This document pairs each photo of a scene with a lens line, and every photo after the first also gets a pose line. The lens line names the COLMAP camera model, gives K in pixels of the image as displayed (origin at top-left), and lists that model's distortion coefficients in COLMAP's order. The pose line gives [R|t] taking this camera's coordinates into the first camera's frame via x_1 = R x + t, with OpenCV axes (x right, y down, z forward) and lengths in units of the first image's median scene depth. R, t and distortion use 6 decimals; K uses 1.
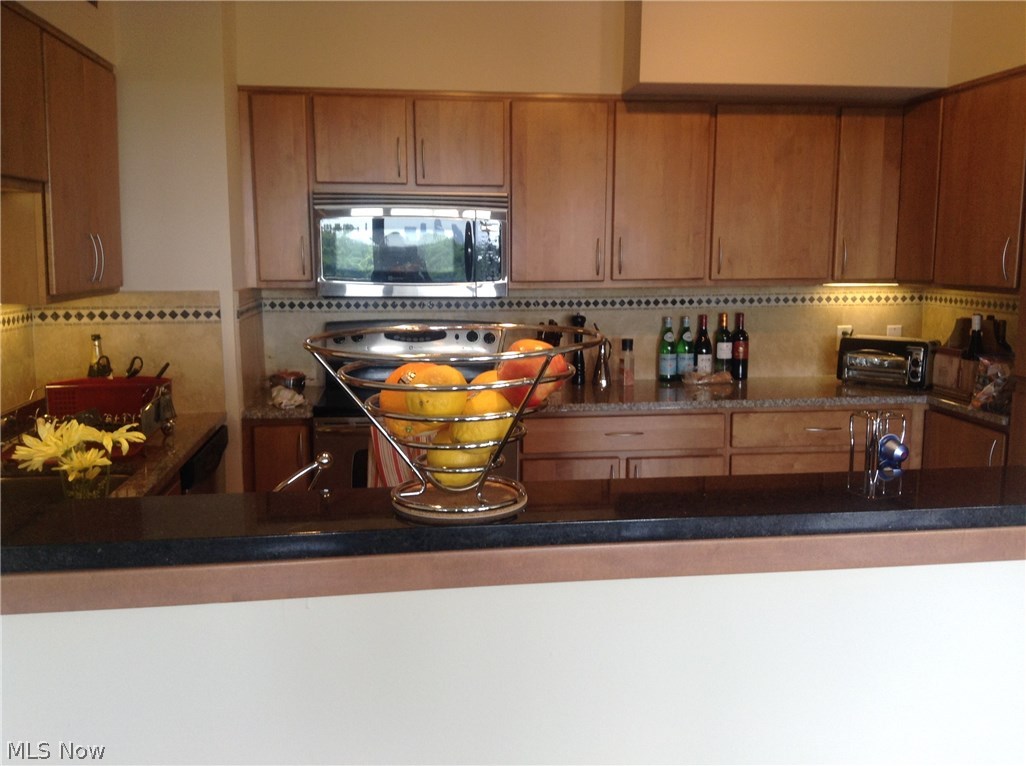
lens RADIAL K [[934.3, 0, 519.5], [0, 934.3, 384.4], [0, 0, 1]] dist [0.164449, -0.386003]
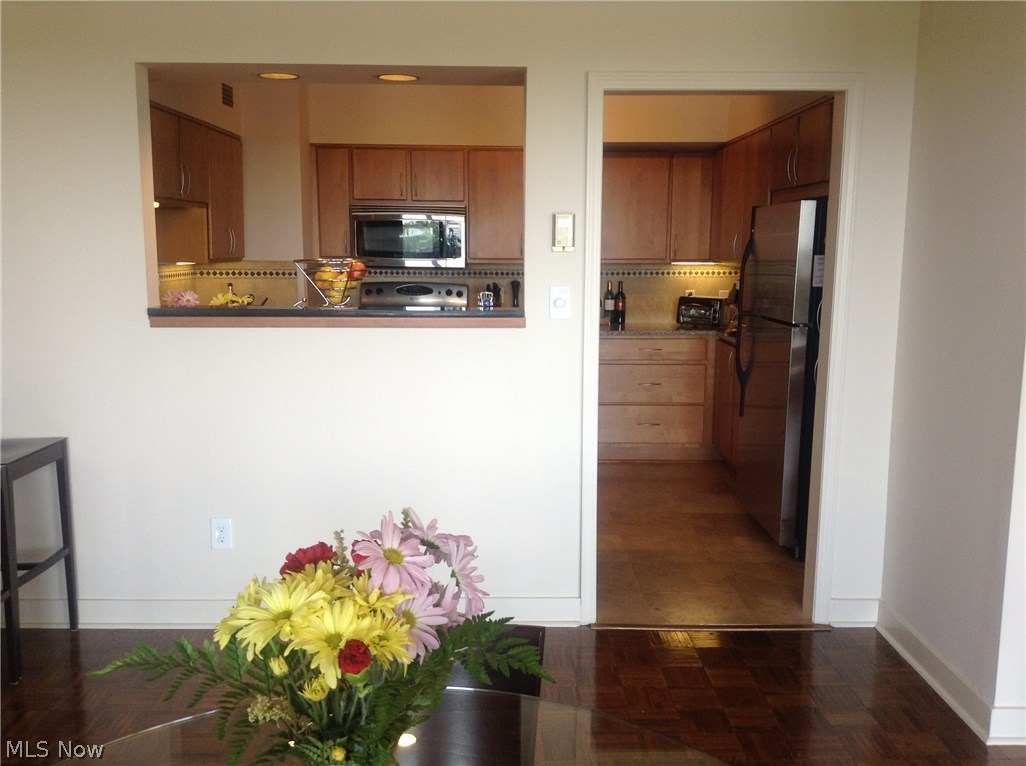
lens RADIAL K [[934.3, 0, 519.5], [0, 934.3, 384.4], [0, 0, 1]] dist [0.164449, -0.386003]
pose [[0.993872, 0.022718, -0.108178, 0.268860], [-0.021997, 0.999727, 0.007855, 0.099419], [0.108327, -0.005427, 0.994100, -0.651913]]
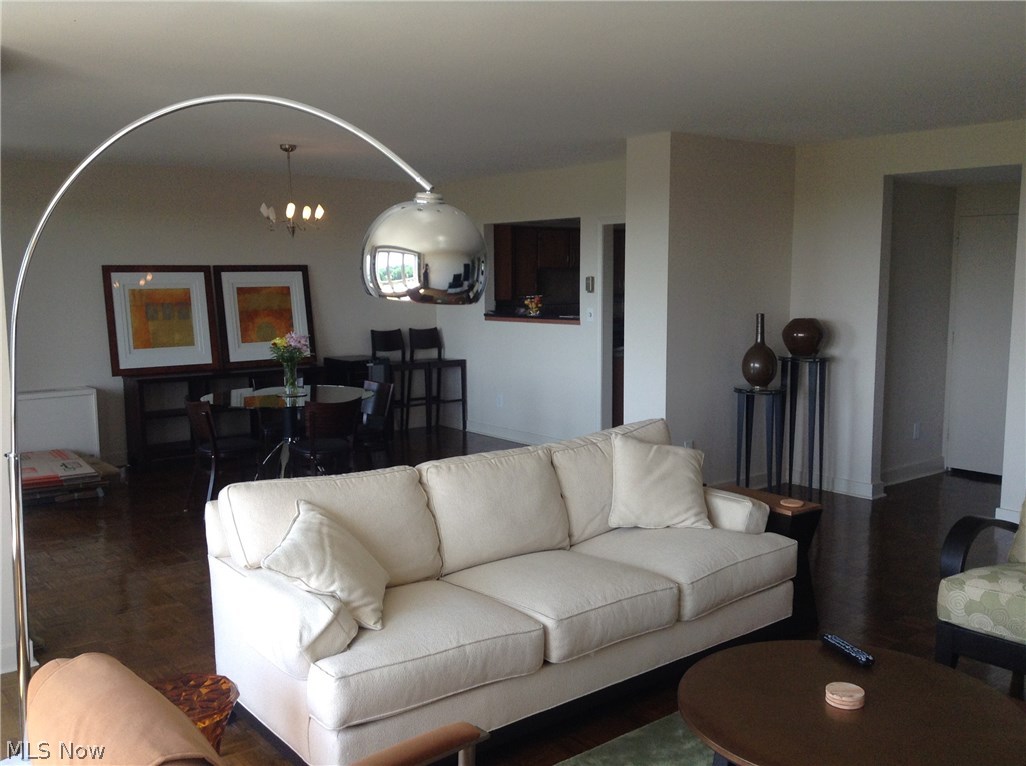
lens RADIAL K [[934.3, 0, 519.5], [0, 934.3, 384.4], [0, 0, 1]] dist [0.164449, -0.386003]
pose [[0.521861, 0.099589, -0.847197, 1.942218], [-0.115863, 0.992233, 0.045268, 0.104893], [0.845126, 0.074535, 0.529346, -0.984453]]
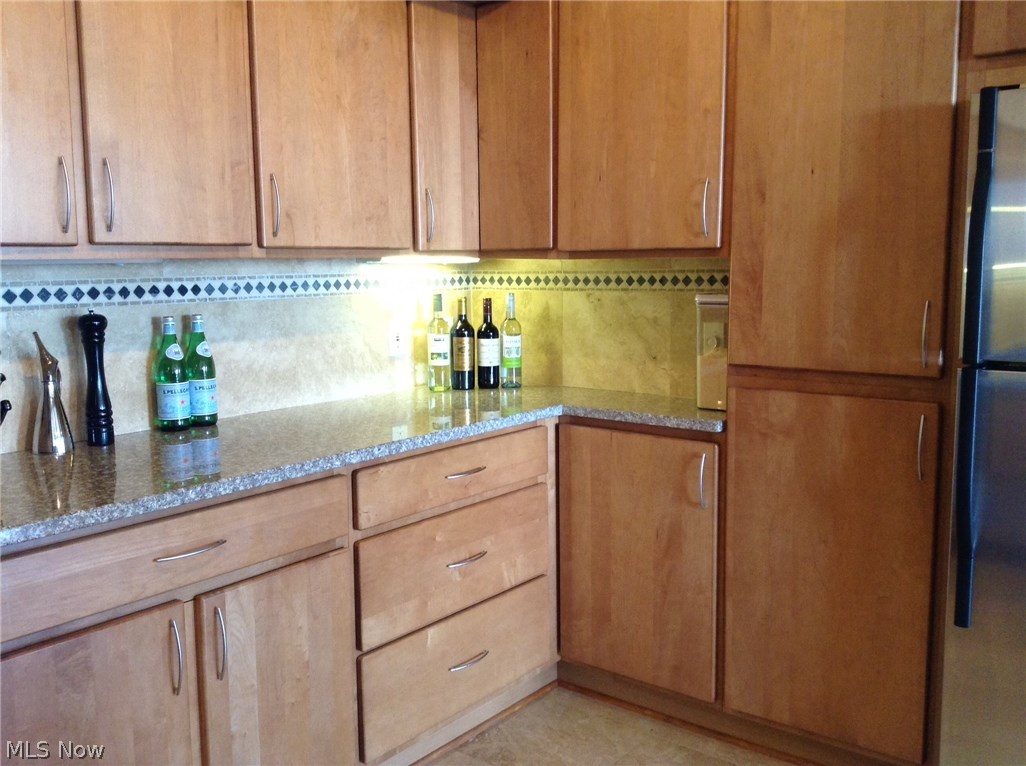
lens RADIAL K [[935.0, 0, 504.6], [0, 935.0, 374.7], [0, 0, 1]] dist [0.162570, -0.363435]
pose [[0.714658, -0.089193, 0.693764, -0.103719], [0.107355, 0.994072, 0.017214, -0.028363], [-0.691186, 0.062177, 0.719997, 0.504487]]
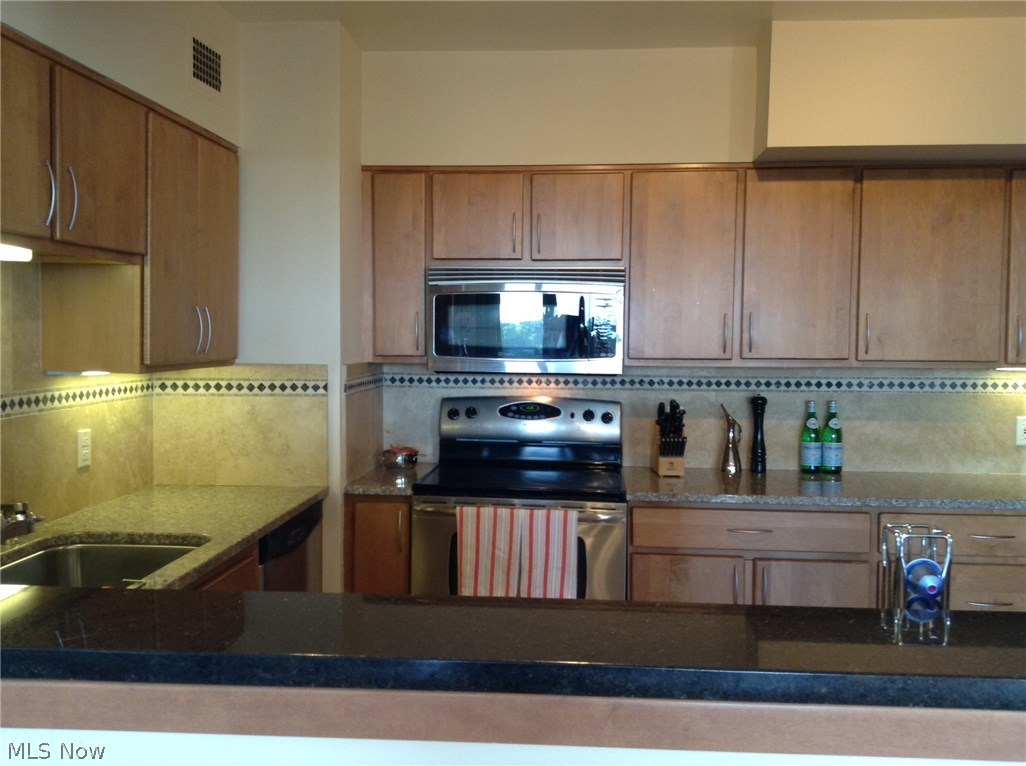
lens RADIAL K [[935.0, 0, 504.6], [0, 935.0, 374.7], [0, 0, 1]] dist [0.162570, -0.363435]
pose [[0.977817, 0.017367, -0.208739, 0.066902], [-0.037269, 0.995081, -0.091791, -0.002922], [0.206118, 0.097534, 0.973654, 0.060535]]
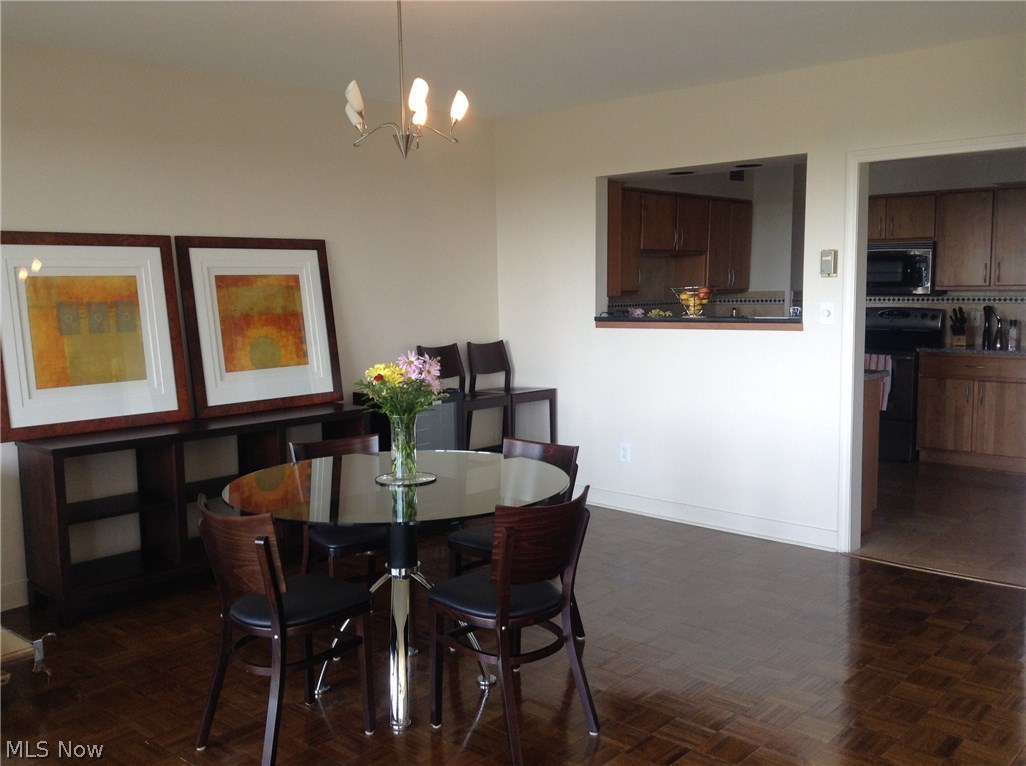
lens RADIAL K [[930.2, 0, 512.2], [0, 930.2, 389.3], [0, 0, 1]] dist [0.108293, -0.232886]
pose [[0.645079, 0.076758, -0.760251, 0.917925], [-0.096018, 0.995198, 0.019008, 0.146507], [0.758059, 0.060736, 0.649351, -0.894393]]
